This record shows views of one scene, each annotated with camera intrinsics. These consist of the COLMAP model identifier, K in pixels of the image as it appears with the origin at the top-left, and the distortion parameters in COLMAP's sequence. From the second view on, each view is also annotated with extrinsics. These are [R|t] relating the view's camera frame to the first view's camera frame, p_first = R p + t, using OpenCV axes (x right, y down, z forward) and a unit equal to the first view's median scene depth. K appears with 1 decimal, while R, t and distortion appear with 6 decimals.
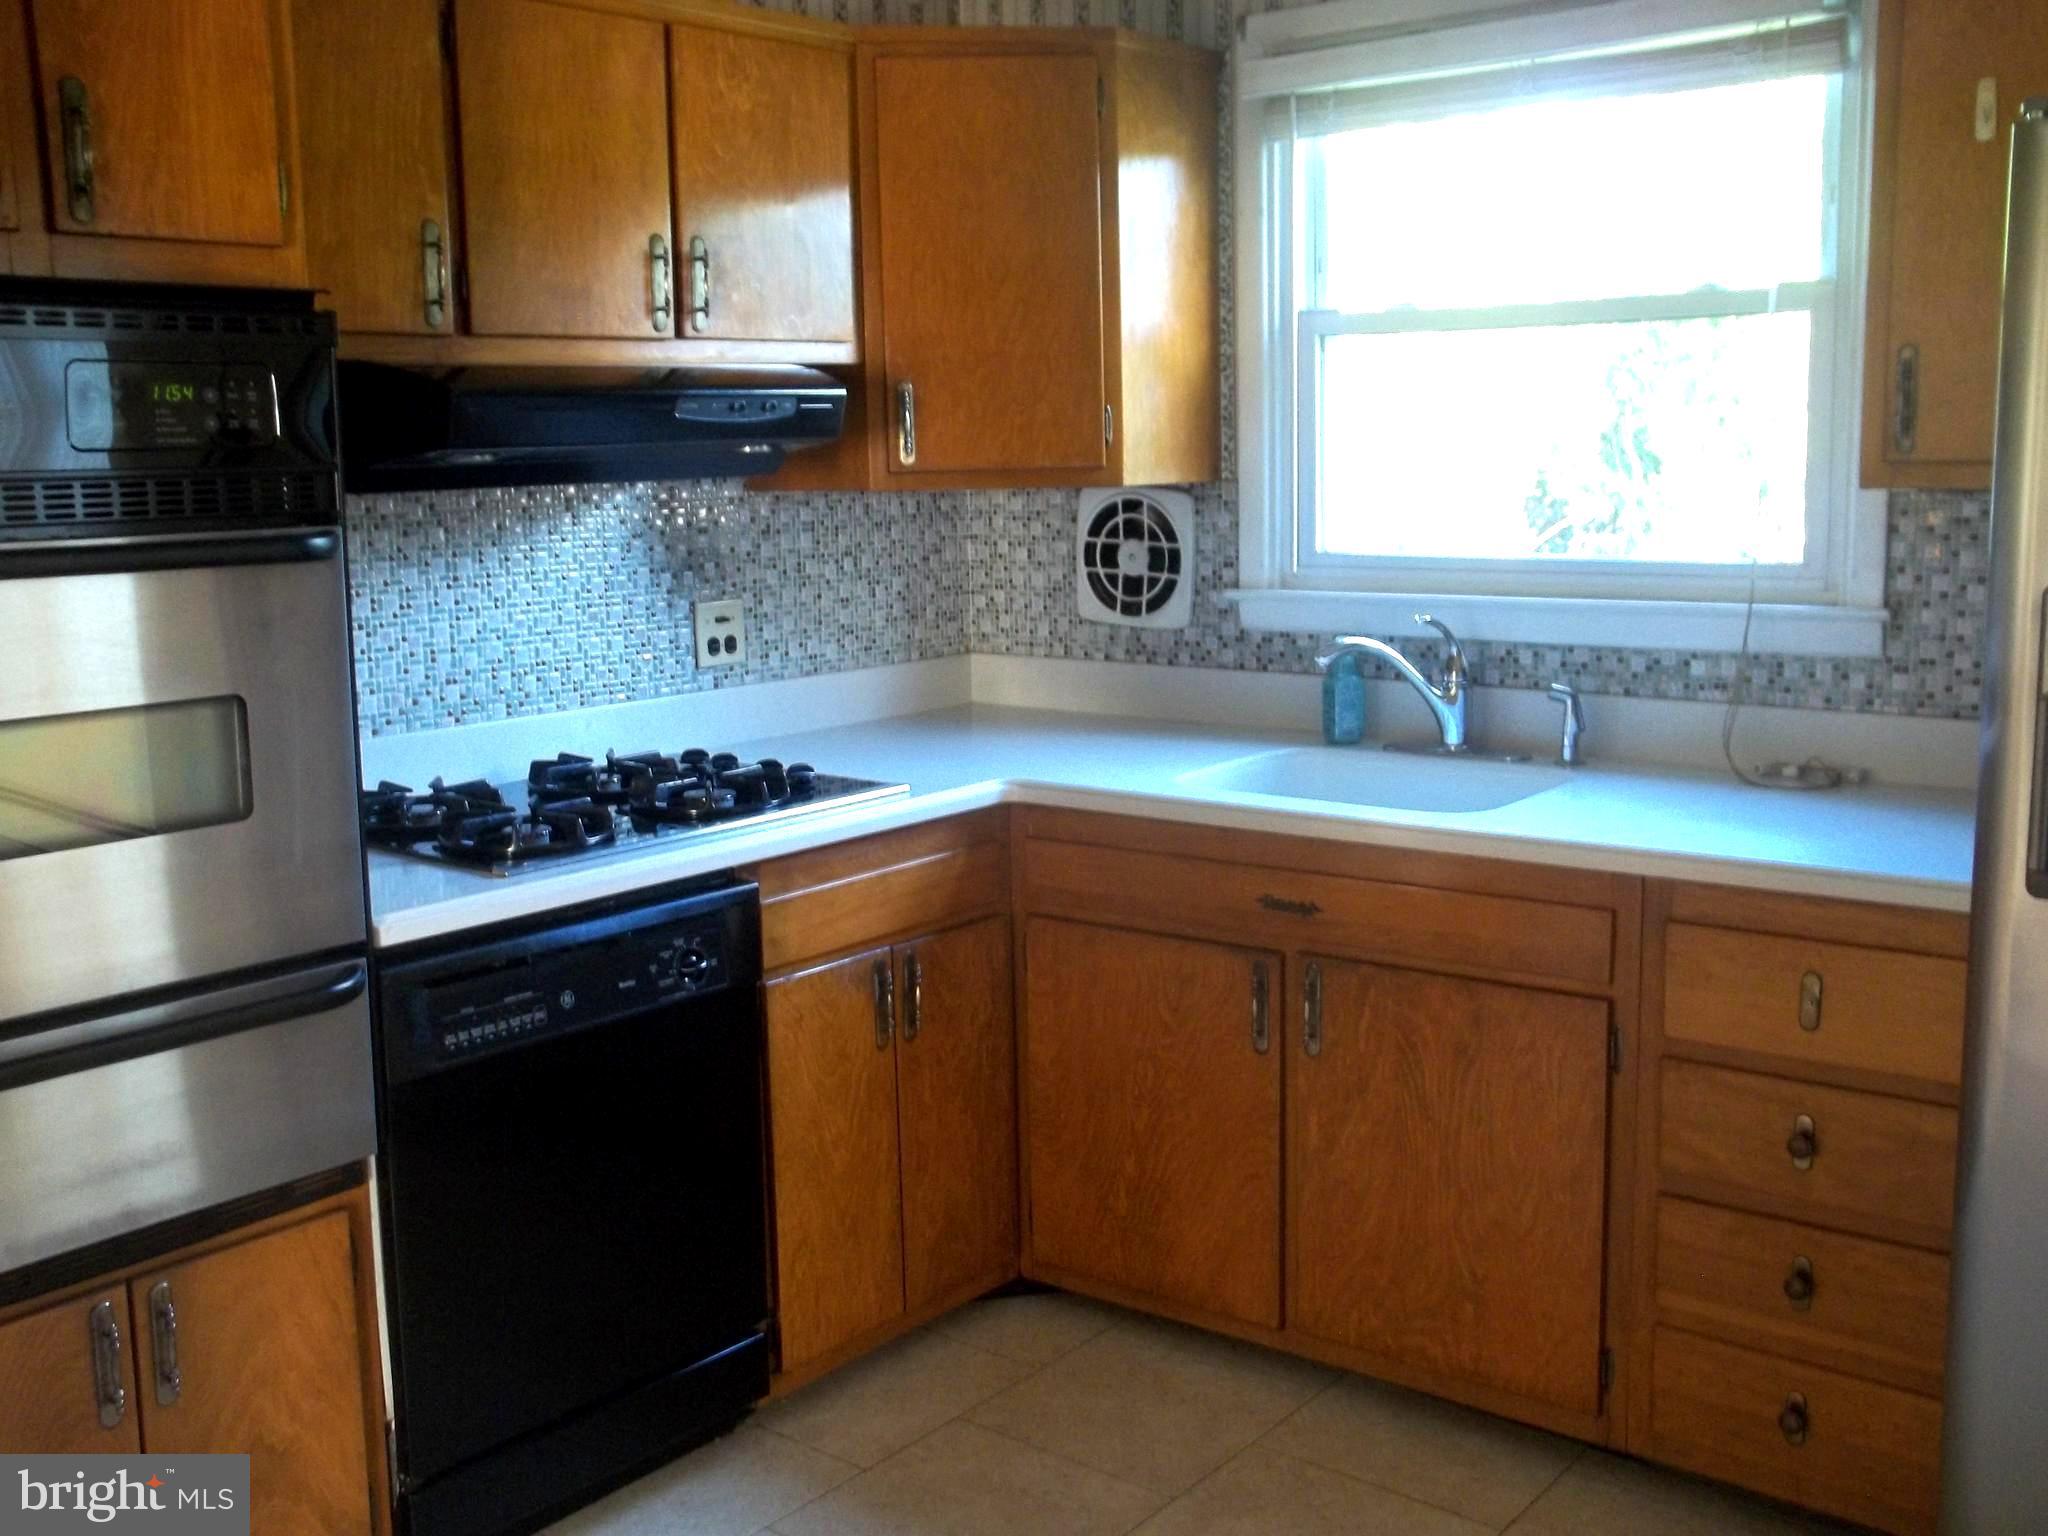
lens RADIAL K [[1989.4, 0, 1024.5], [0, 1989.4, 728.9], [0, 0, 1]] dist [-0.114785, 0.179378]
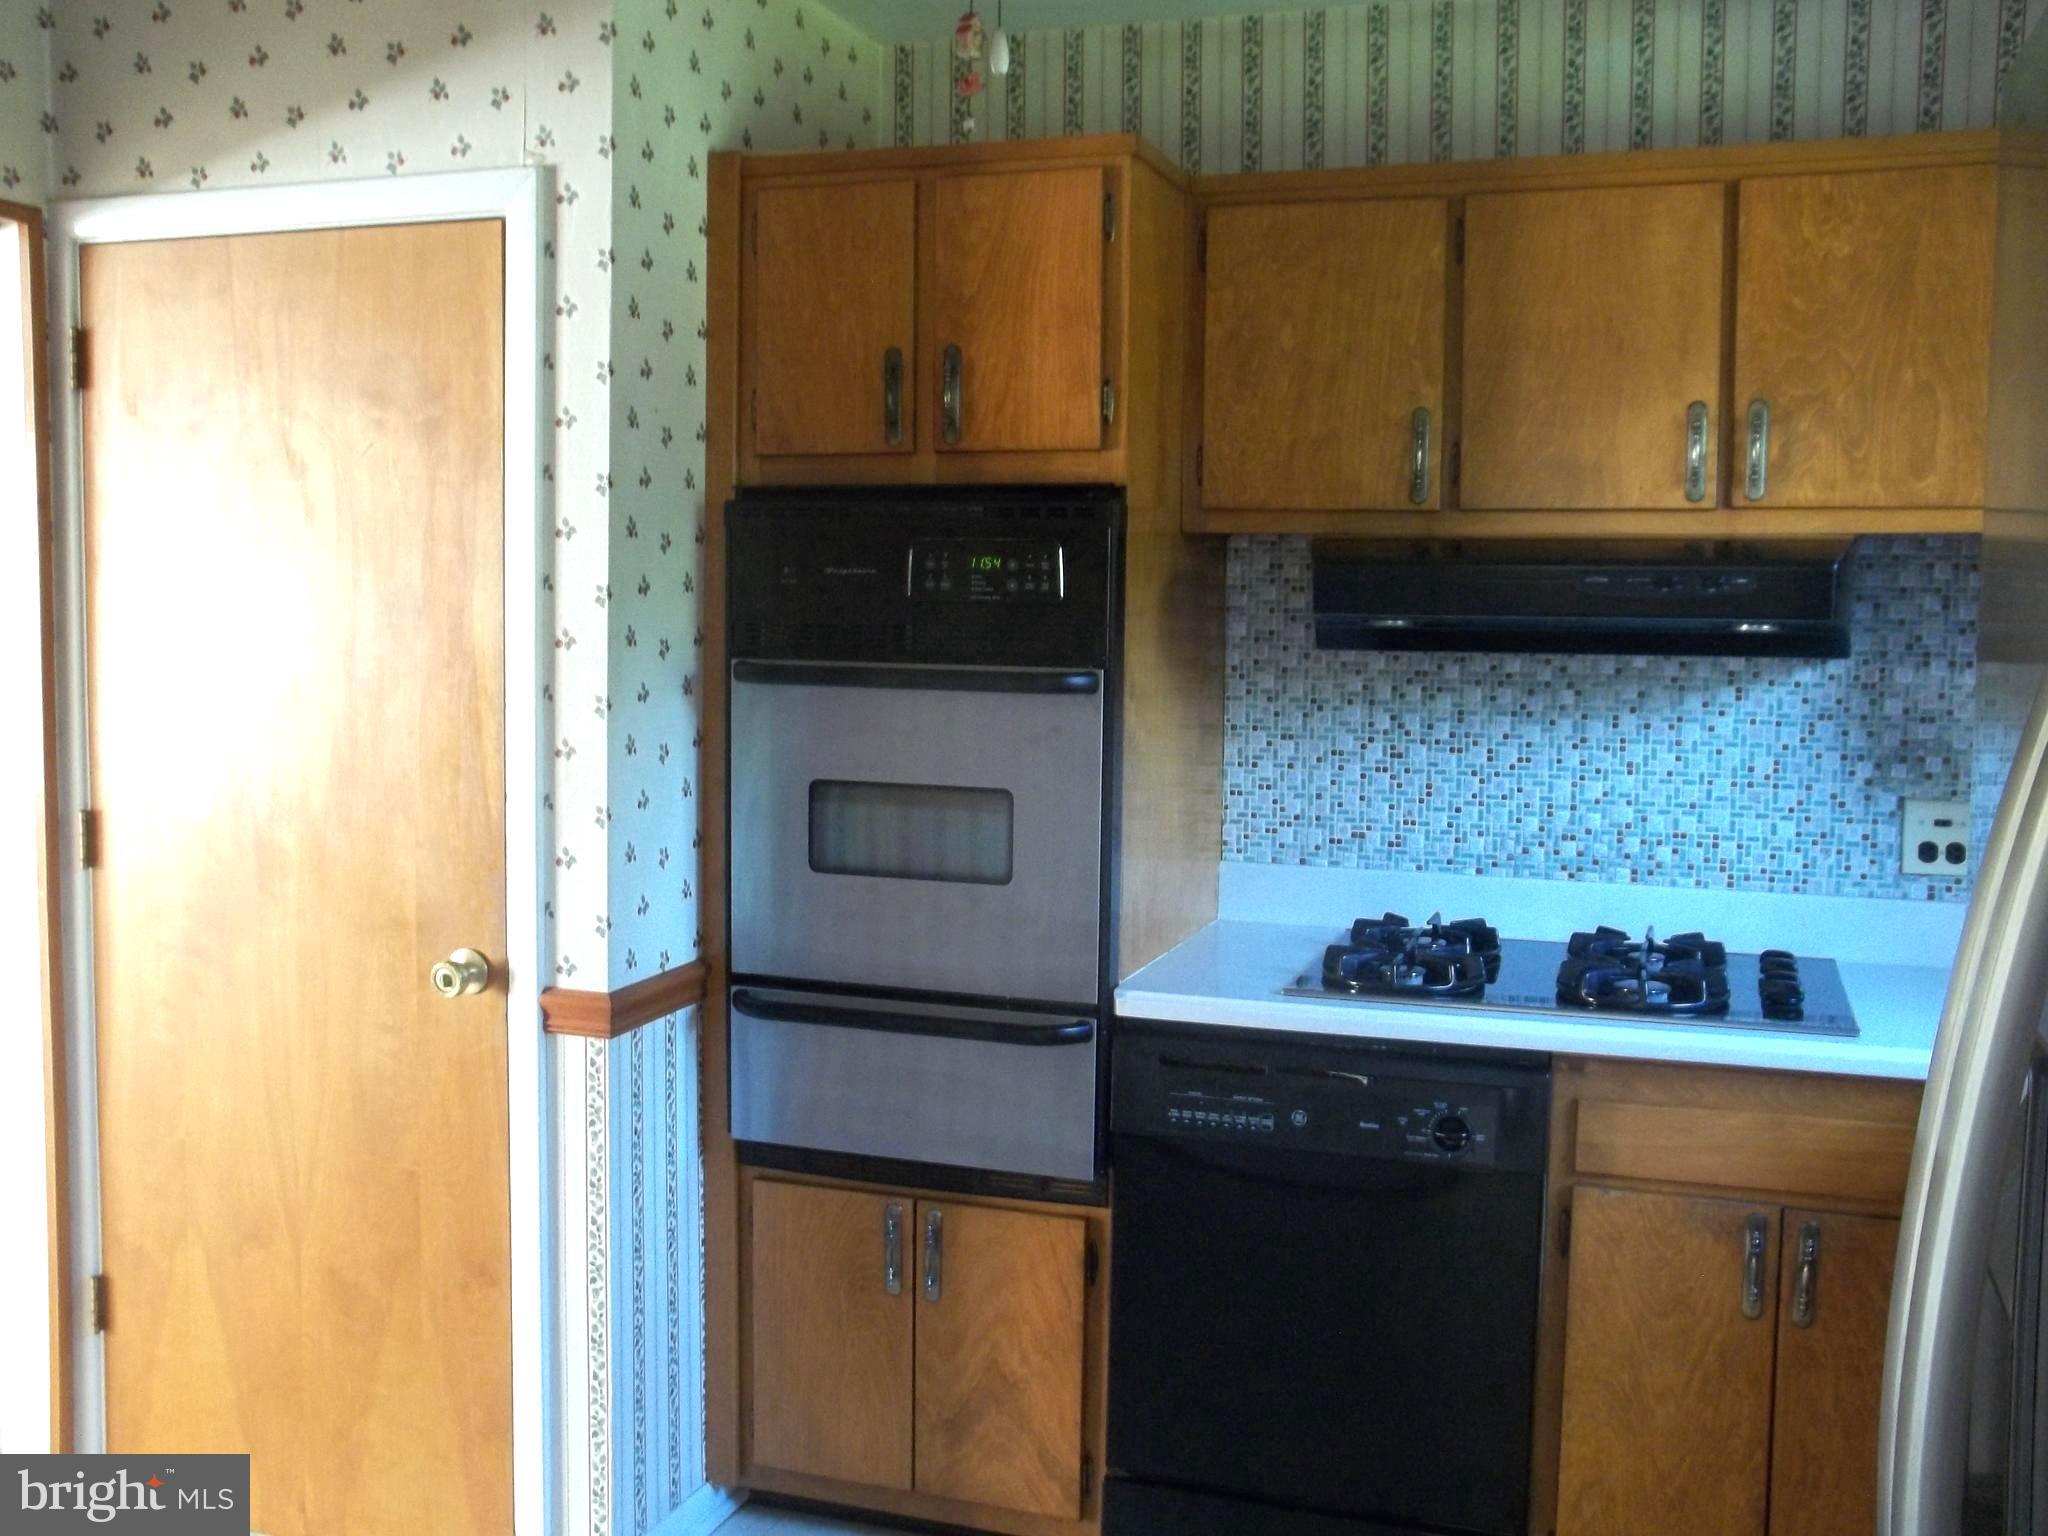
lens RADIAL K [[1989.4, 0, 1024.5], [0, 1989.4, 728.9], [0, 0, 1]] dist [-0.114785, 0.179378]
pose [[0.350501, 0.083940, -0.932793, 0.581722], [-0.154770, 0.987473, 0.030705, -0.069008], [0.923686, 0.133606, 0.359102, 0.359308]]
